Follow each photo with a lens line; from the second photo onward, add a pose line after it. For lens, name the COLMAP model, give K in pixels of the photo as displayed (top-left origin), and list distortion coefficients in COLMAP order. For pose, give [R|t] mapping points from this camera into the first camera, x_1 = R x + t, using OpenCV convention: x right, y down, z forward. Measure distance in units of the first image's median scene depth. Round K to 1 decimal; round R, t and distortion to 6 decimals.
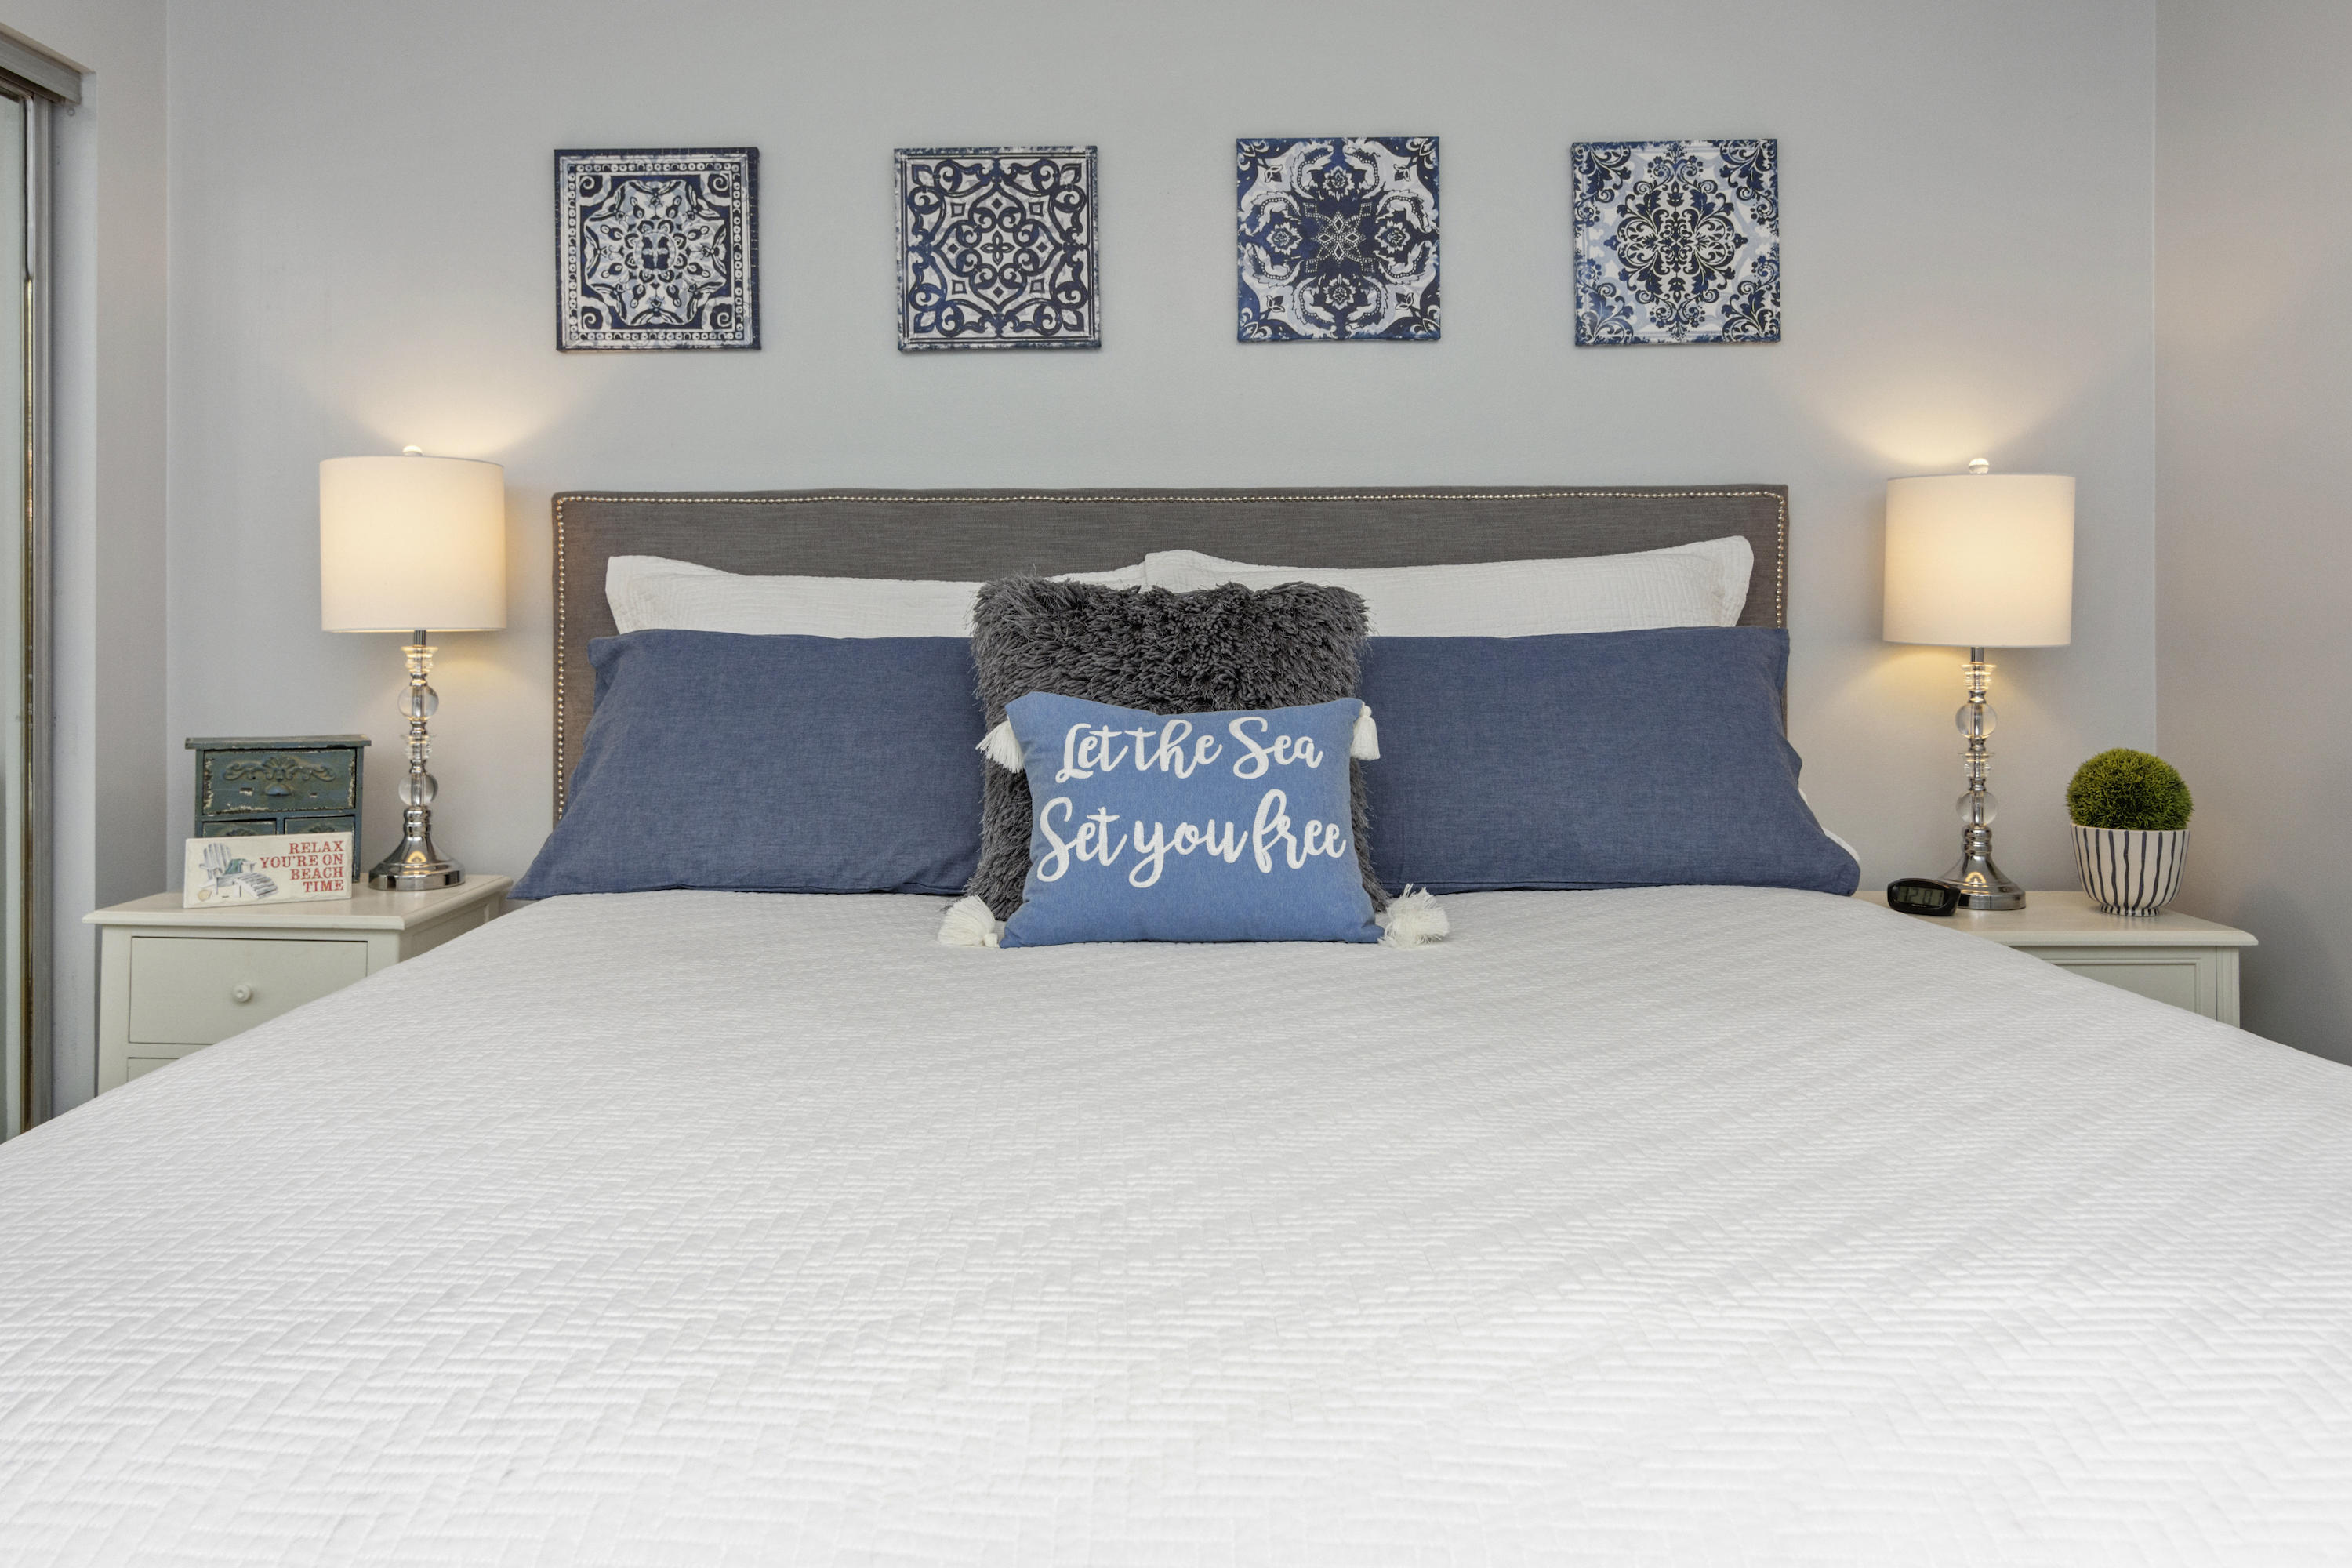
lens RADIAL K [[1595.9, 0, 1173.7], [0, 1595.9, 627.8], [0, 0, 1]] dist [-0.018472, 0.043358]
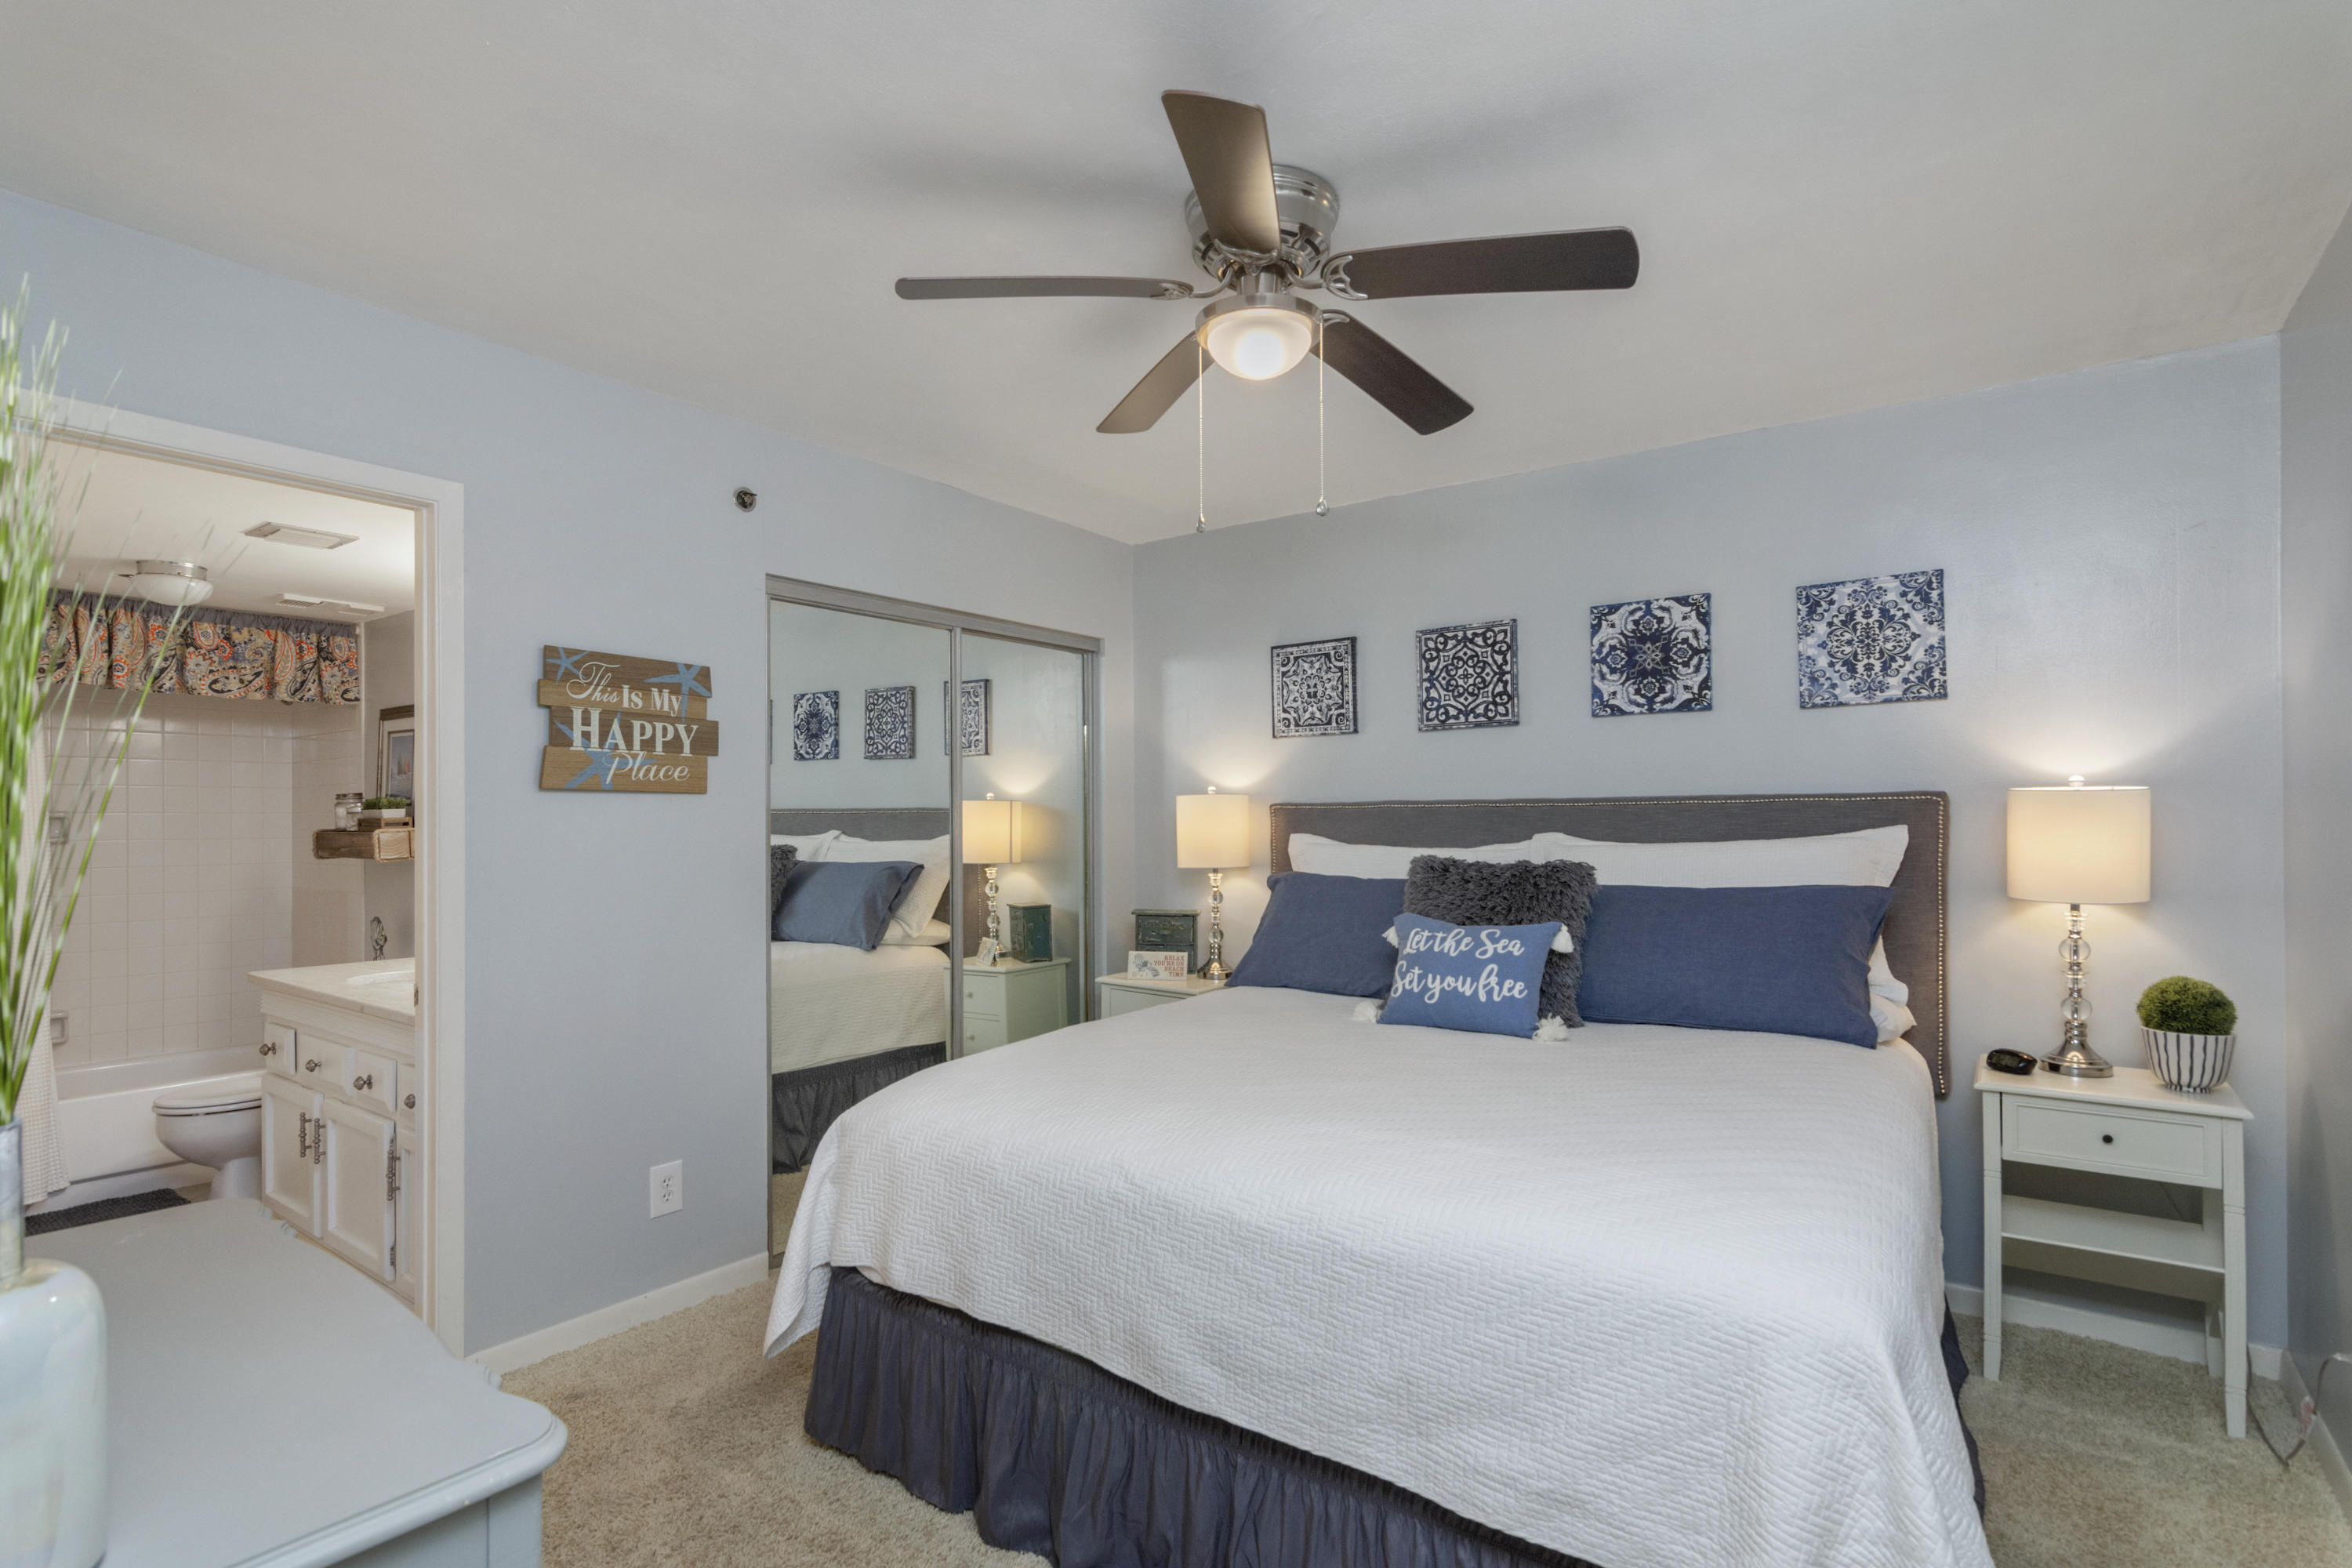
lens RADIAL K [[1133.6, 0, 1171.1], [0, 1133.6, 812.5], [0, 0, 1]] dist [-0.002587, 0.000833]
pose [[0.808945, -0.006318, -0.587850, 0.416375], [0.007722, 0.999970, -0.000122, -0.073418], [0.587833, -0.004441, 0.808970, -0.343961]]
